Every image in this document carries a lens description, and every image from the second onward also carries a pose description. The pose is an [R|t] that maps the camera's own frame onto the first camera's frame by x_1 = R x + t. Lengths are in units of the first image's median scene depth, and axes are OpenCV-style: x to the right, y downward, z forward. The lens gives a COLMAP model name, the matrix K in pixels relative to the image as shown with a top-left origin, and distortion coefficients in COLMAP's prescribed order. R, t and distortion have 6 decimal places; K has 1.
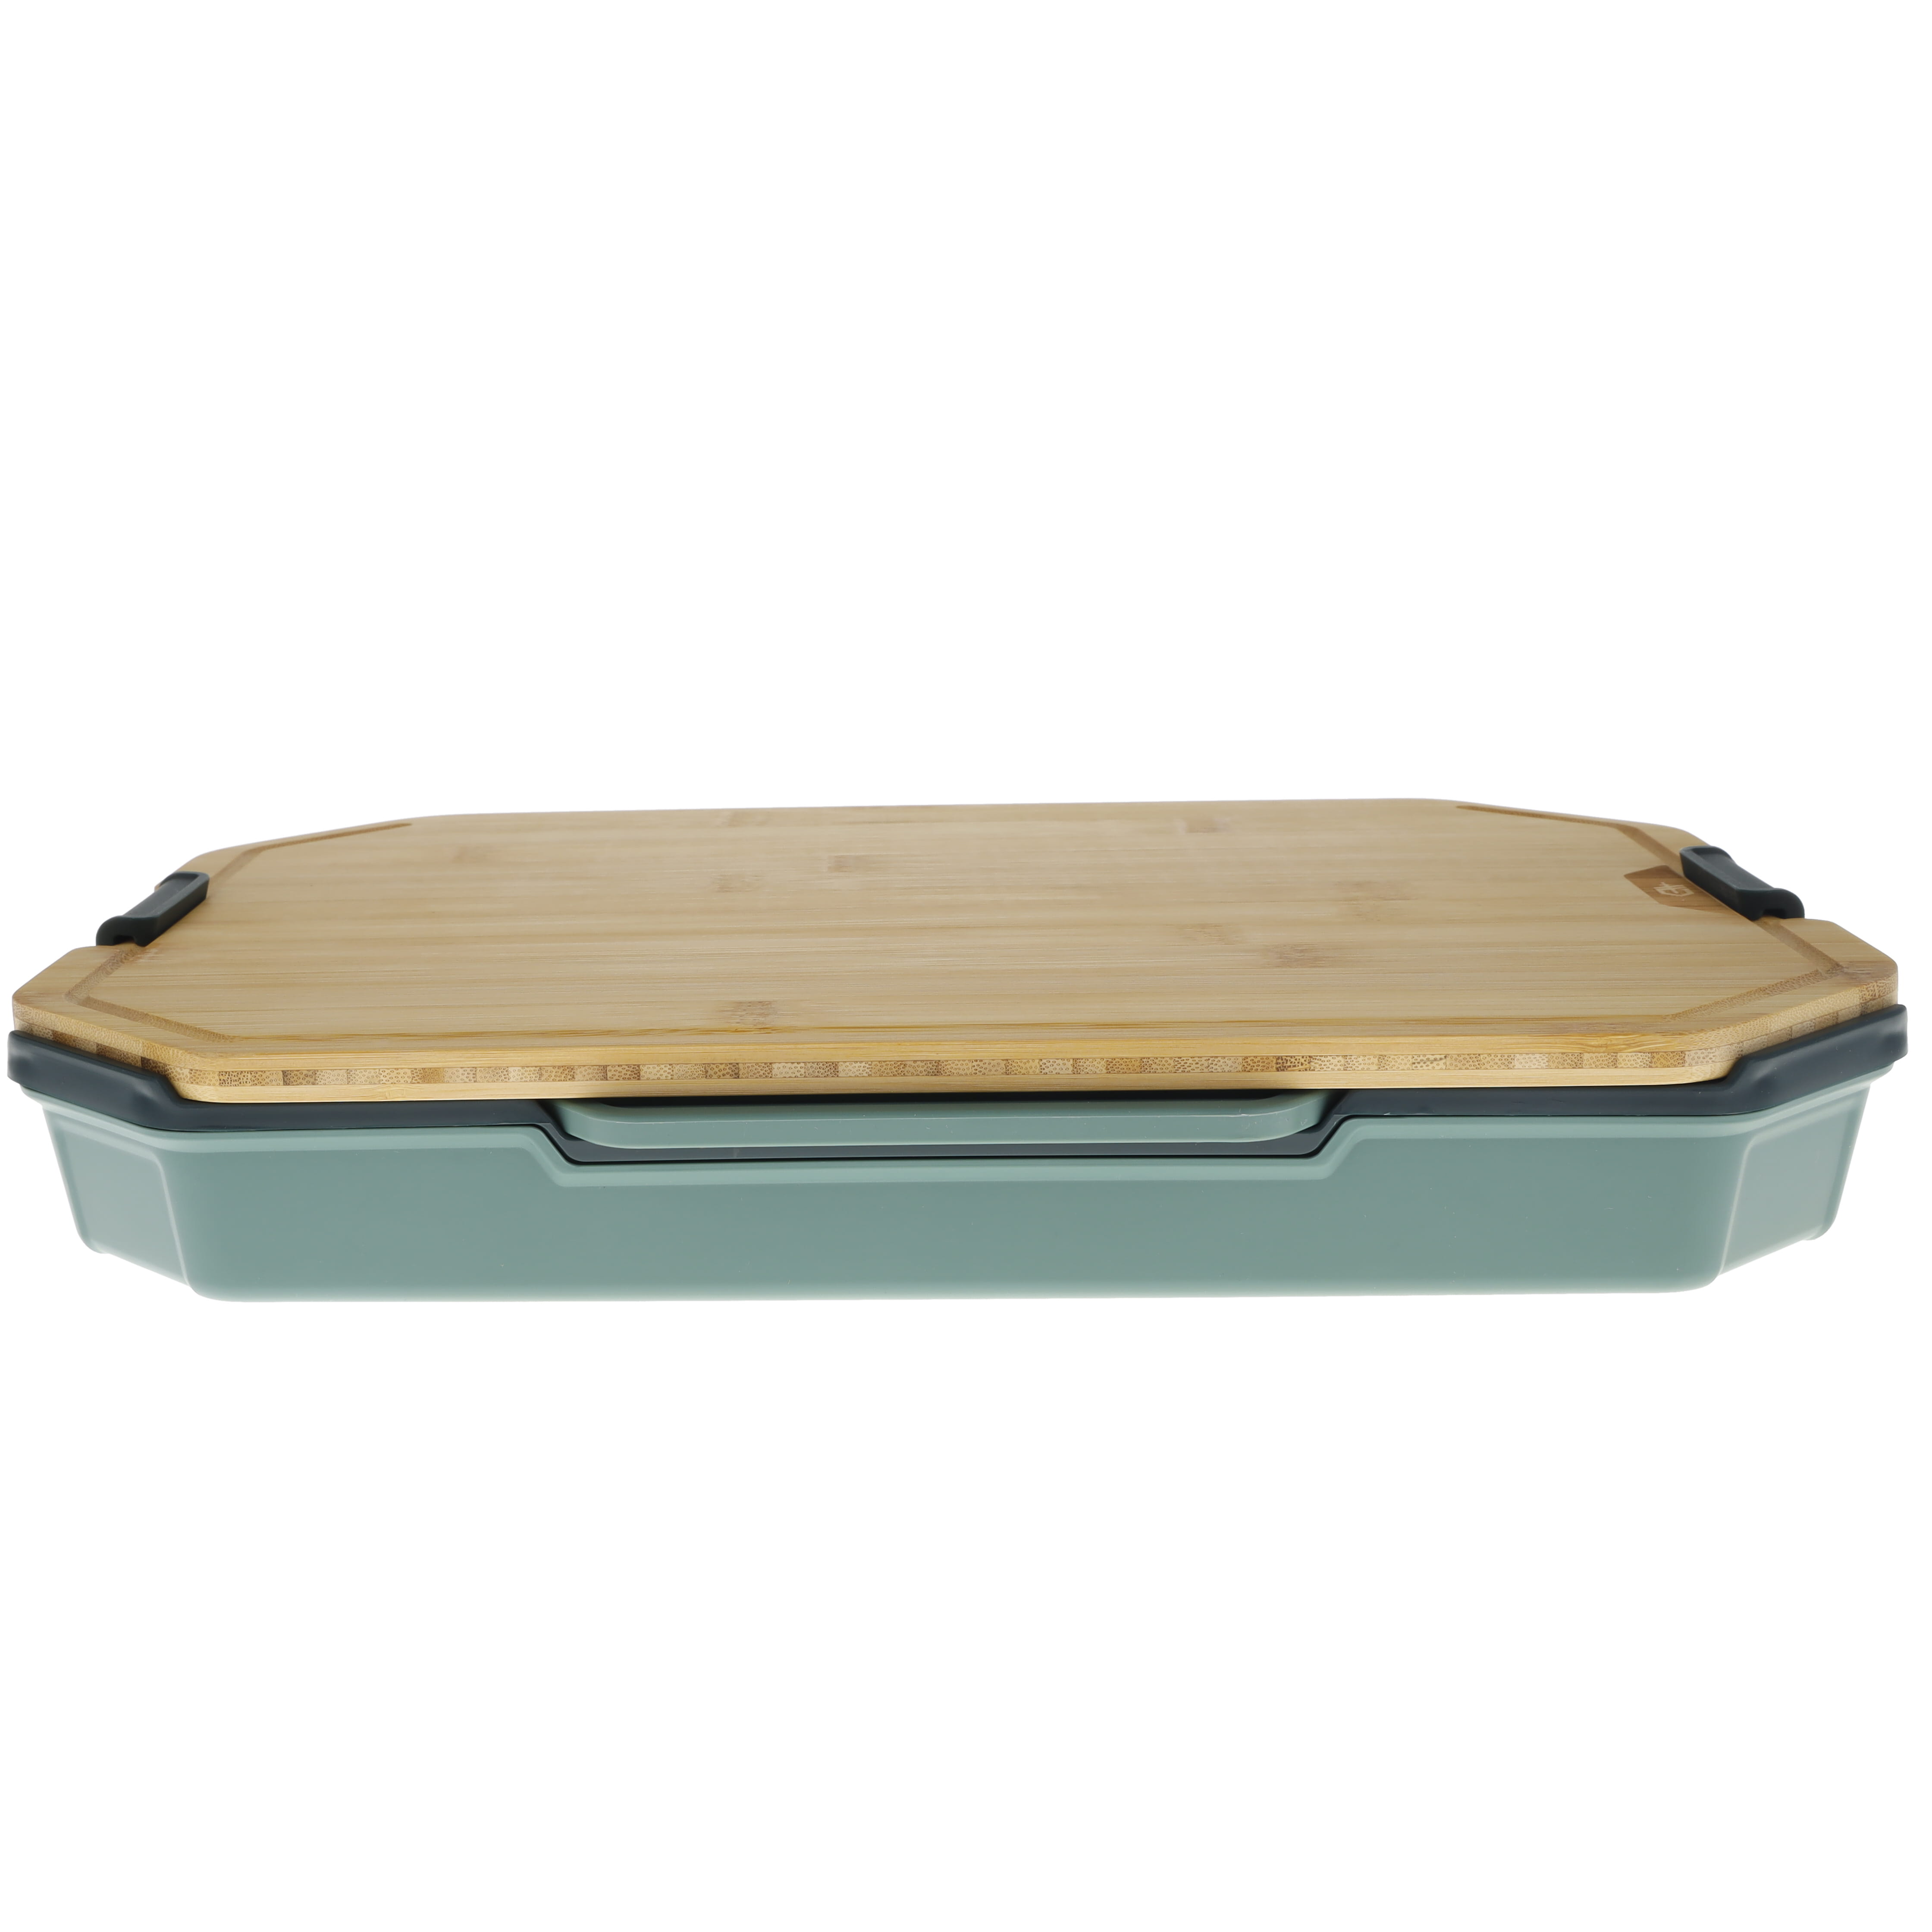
lens RADIAL K [[2457.0, 0, 966.0], [0, 2457.0, 966.0], [0, 0, 1]] dist [0.006461, 0.015789]
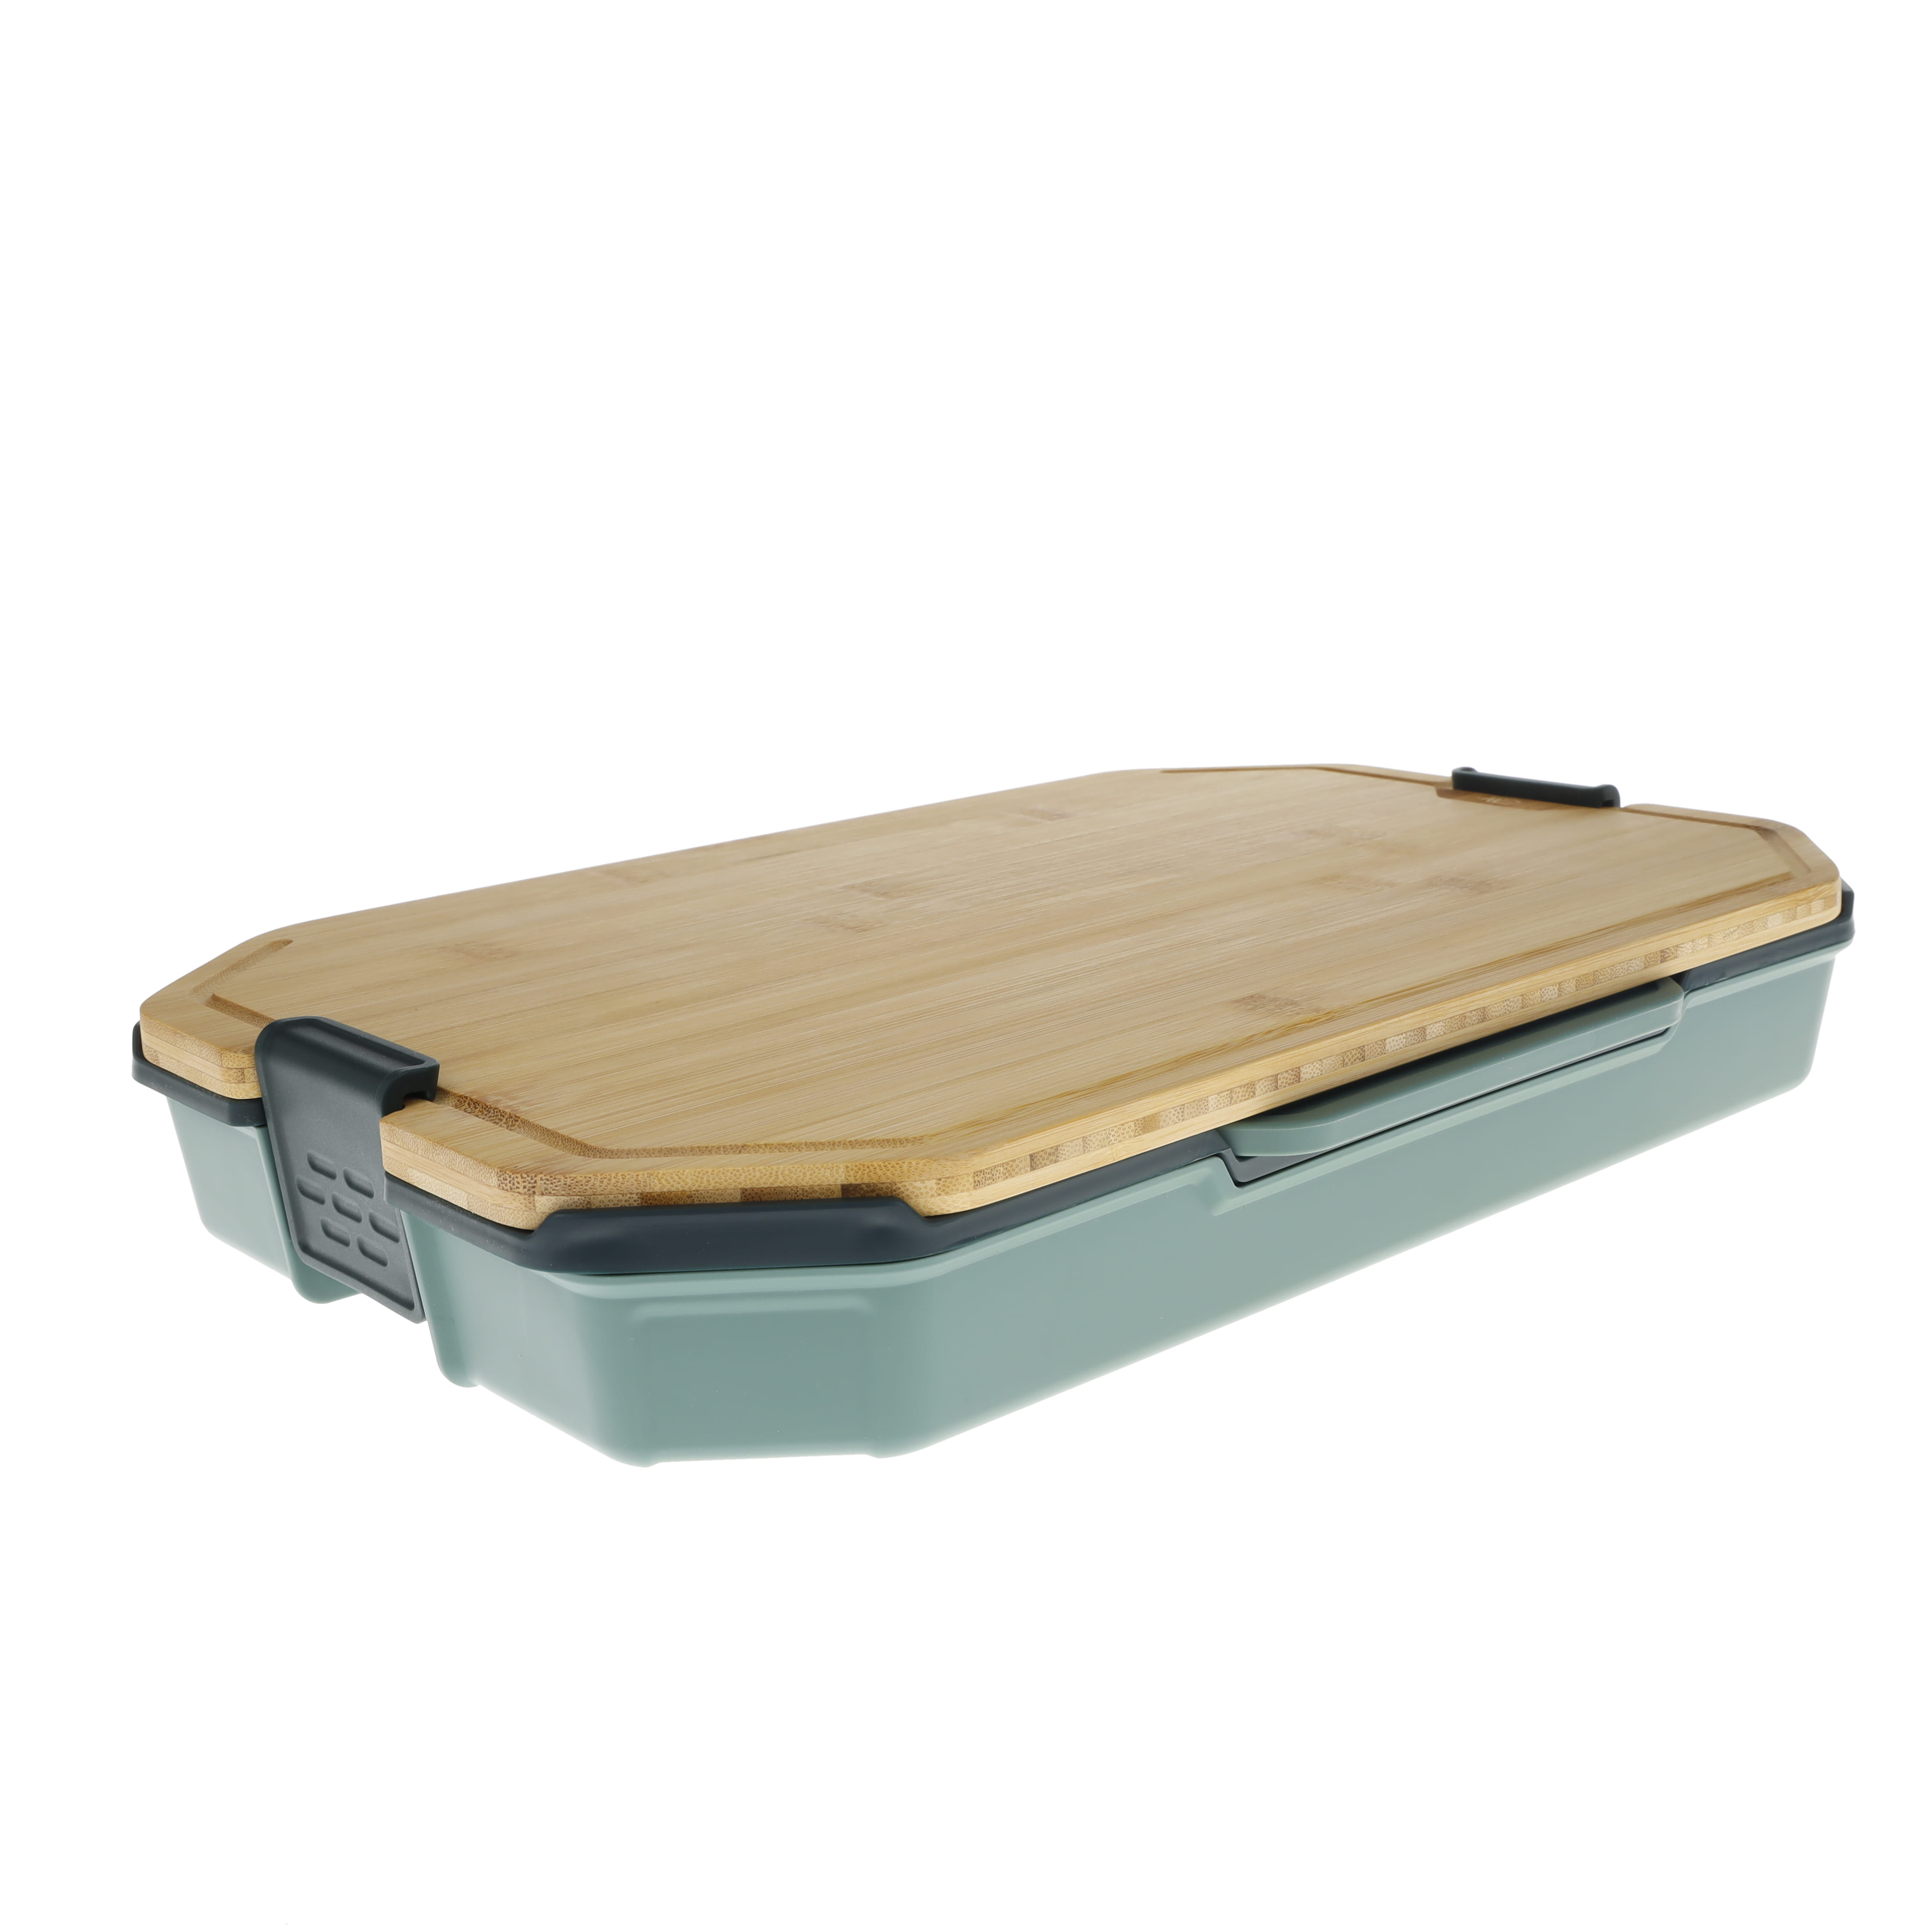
lens RADIAL K [[2402.4, 0, 966.0], [0, 2402.4, 966.0], [0, 0, 1]] dist [-0.016718, -0.006330]
pose [[0.717550, -0.165115, 0.676652, -0.860294], [0.176651, 0.982872, 0.052510, -0.072027], [-0.673733, 0.081853, 0.734428, 0.383802]]
